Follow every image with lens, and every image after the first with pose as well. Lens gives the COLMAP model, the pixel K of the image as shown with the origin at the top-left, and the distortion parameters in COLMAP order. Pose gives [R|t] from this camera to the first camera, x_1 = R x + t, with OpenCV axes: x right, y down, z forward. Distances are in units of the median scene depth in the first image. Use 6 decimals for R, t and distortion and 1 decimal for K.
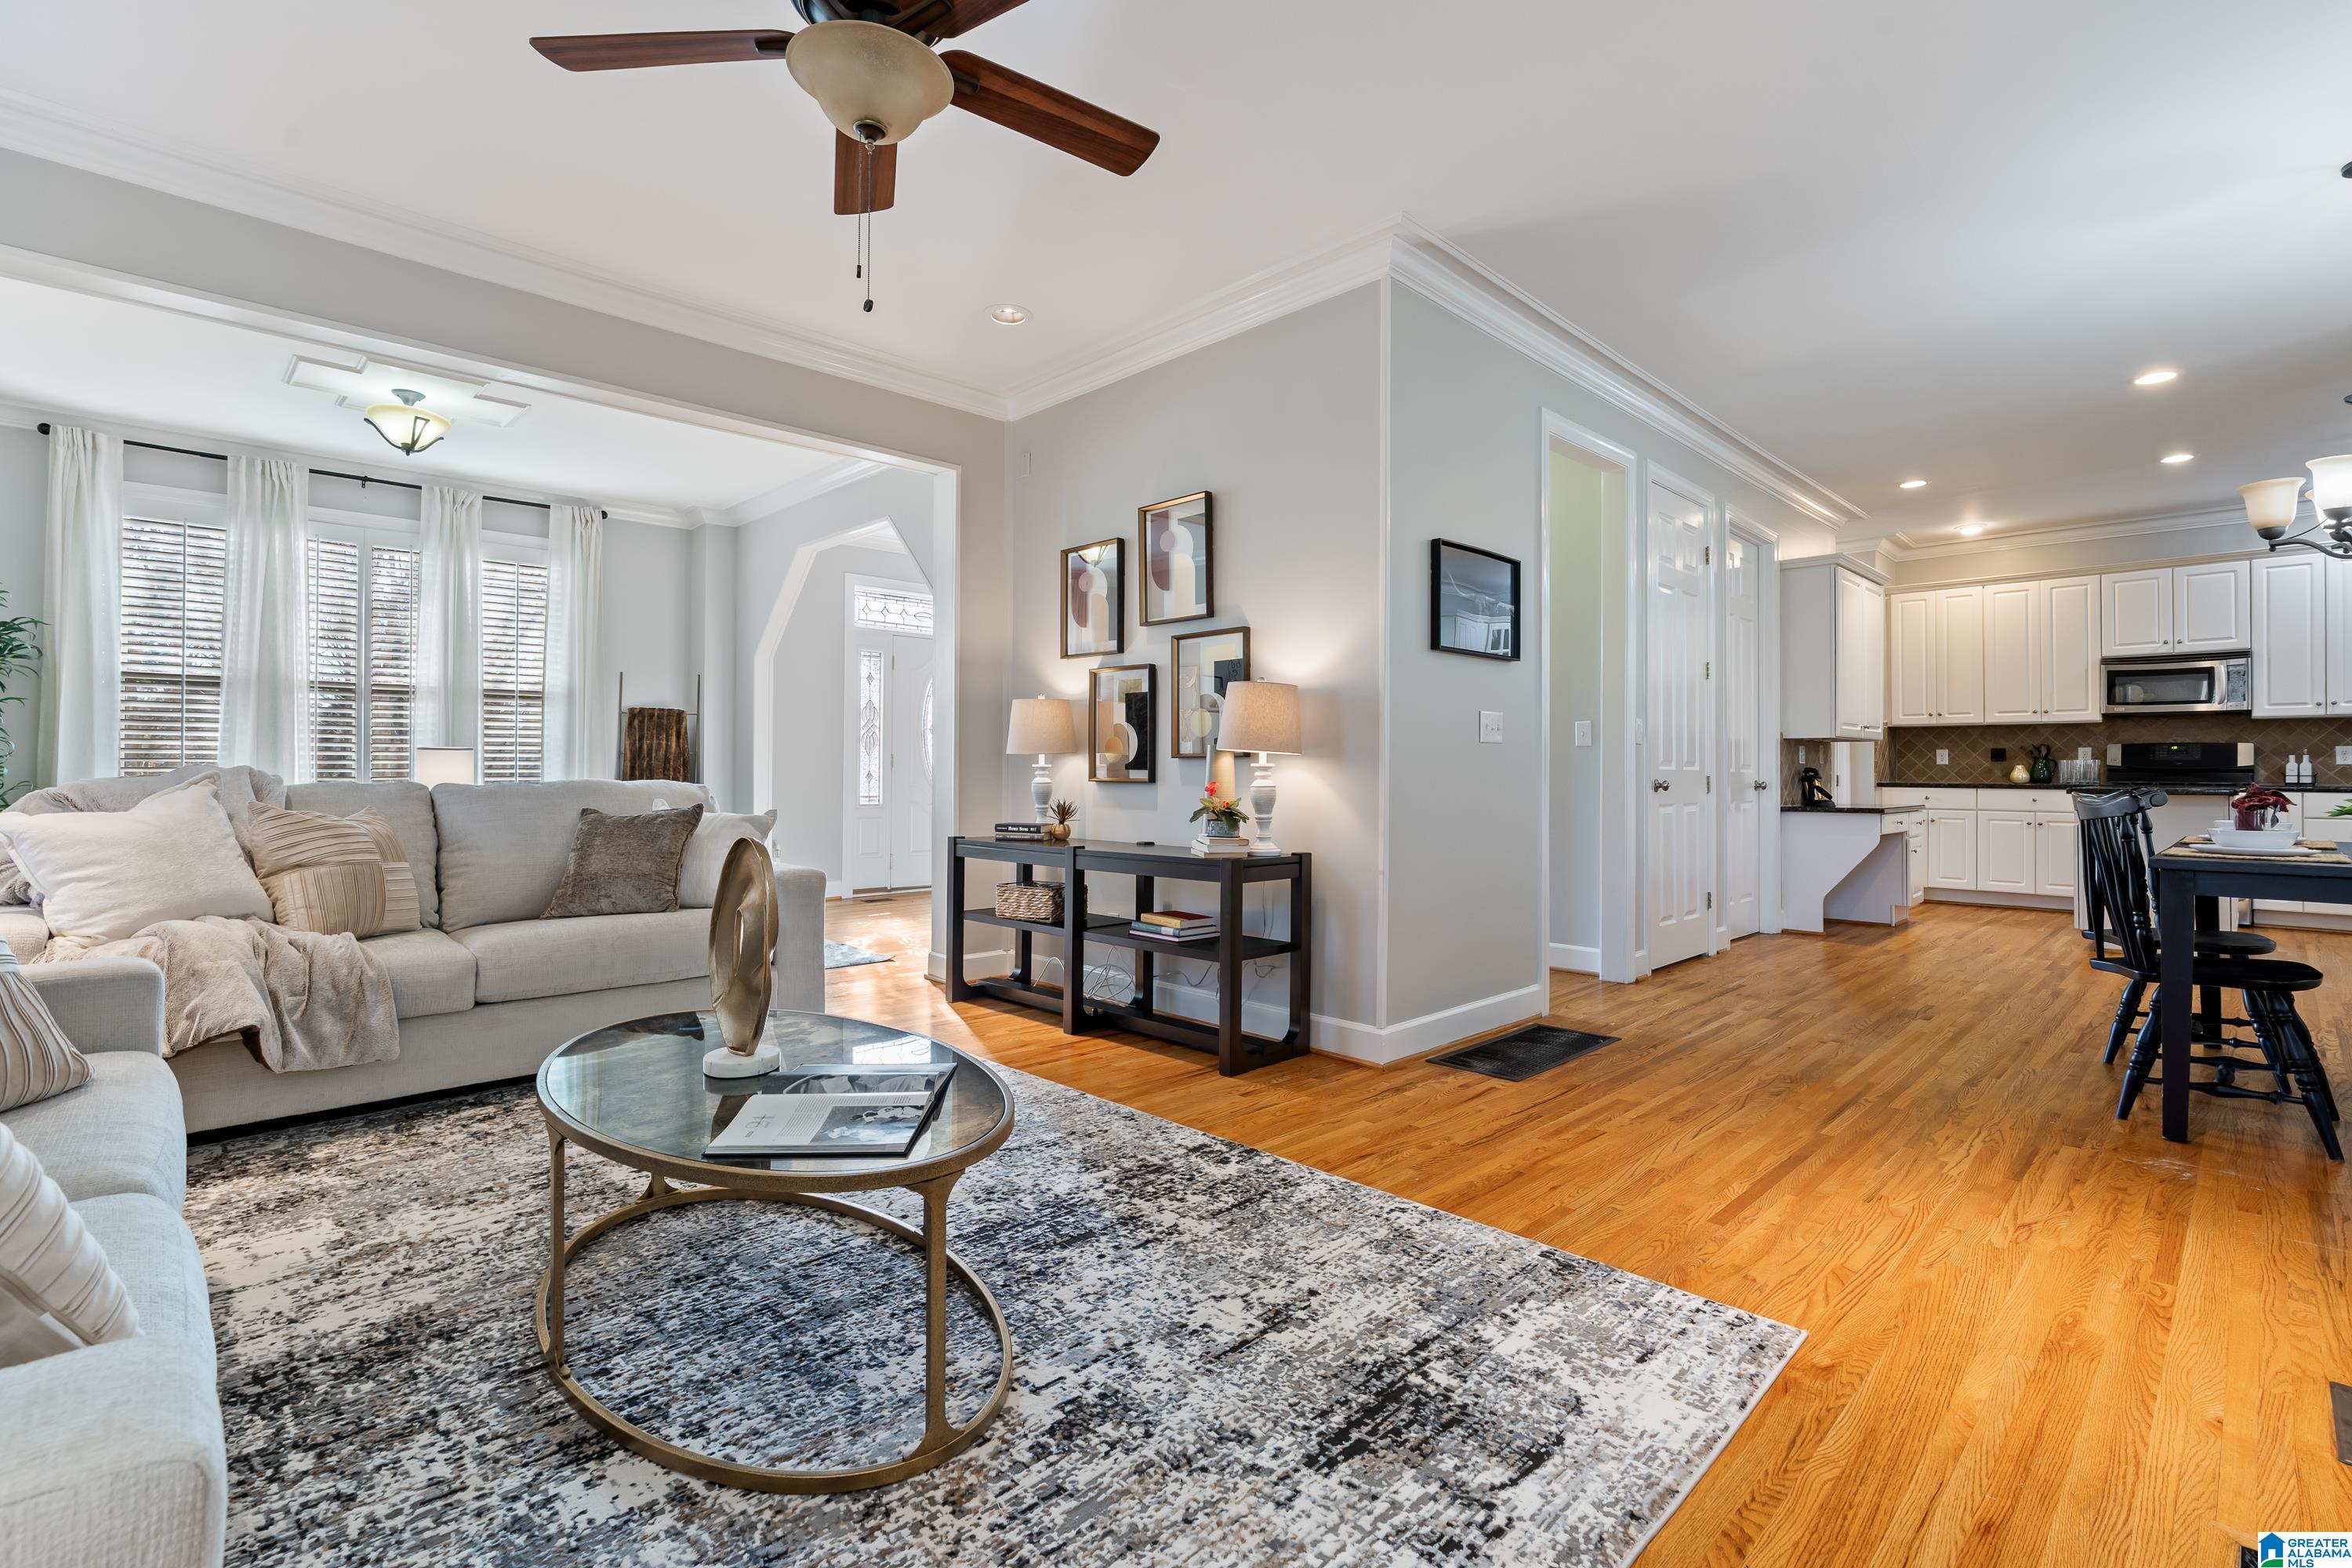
lens RADIAL K [[1086.4, 0, 1180.3], [0, 1086.4, 754.5], [0, 0, 1]] dist [0.001154, 0.001116]
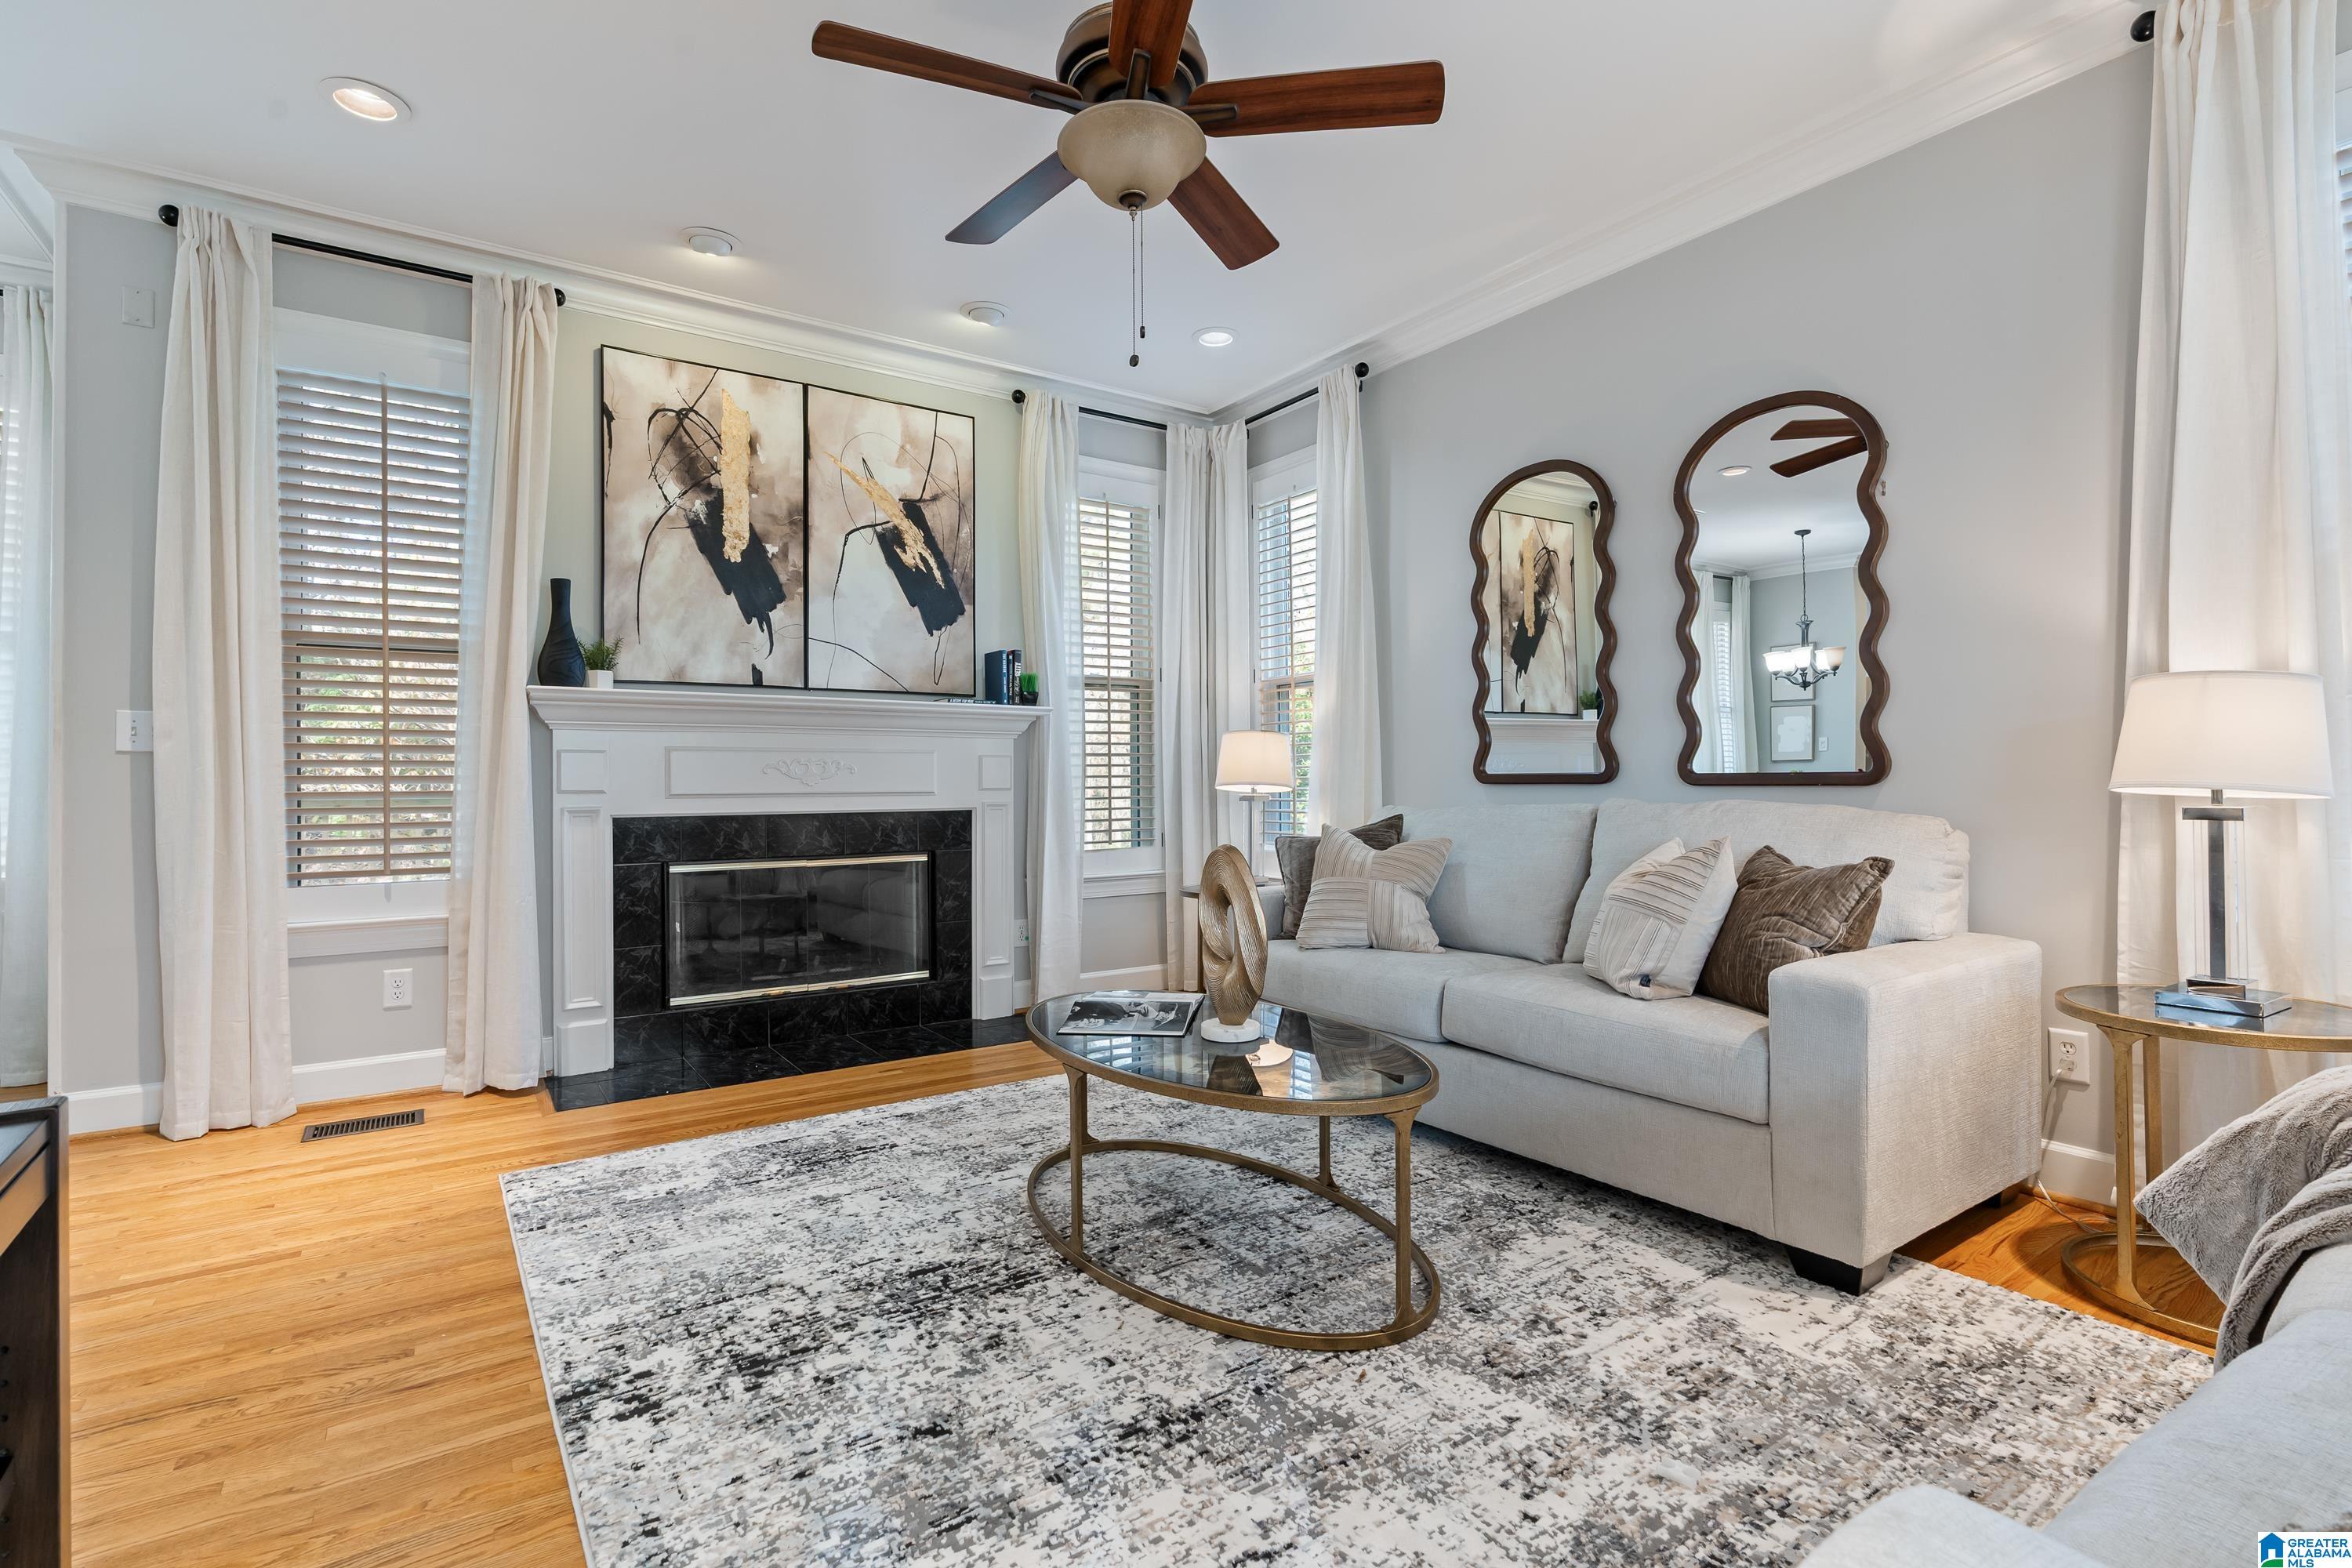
lens RADIAL K [[1070.4, 0, 1177.5], [0, 1070.4, 767.3], [0, 0, 1]] dist [-0.000765, 0.000368]
pose [[-0.986214, 0.005180, 0.165394, -0.482635], [0.000613, 0.999617, -0.027651, 0.019842], [-0.165474, -0.027168, -0.985840, 1.948418]]
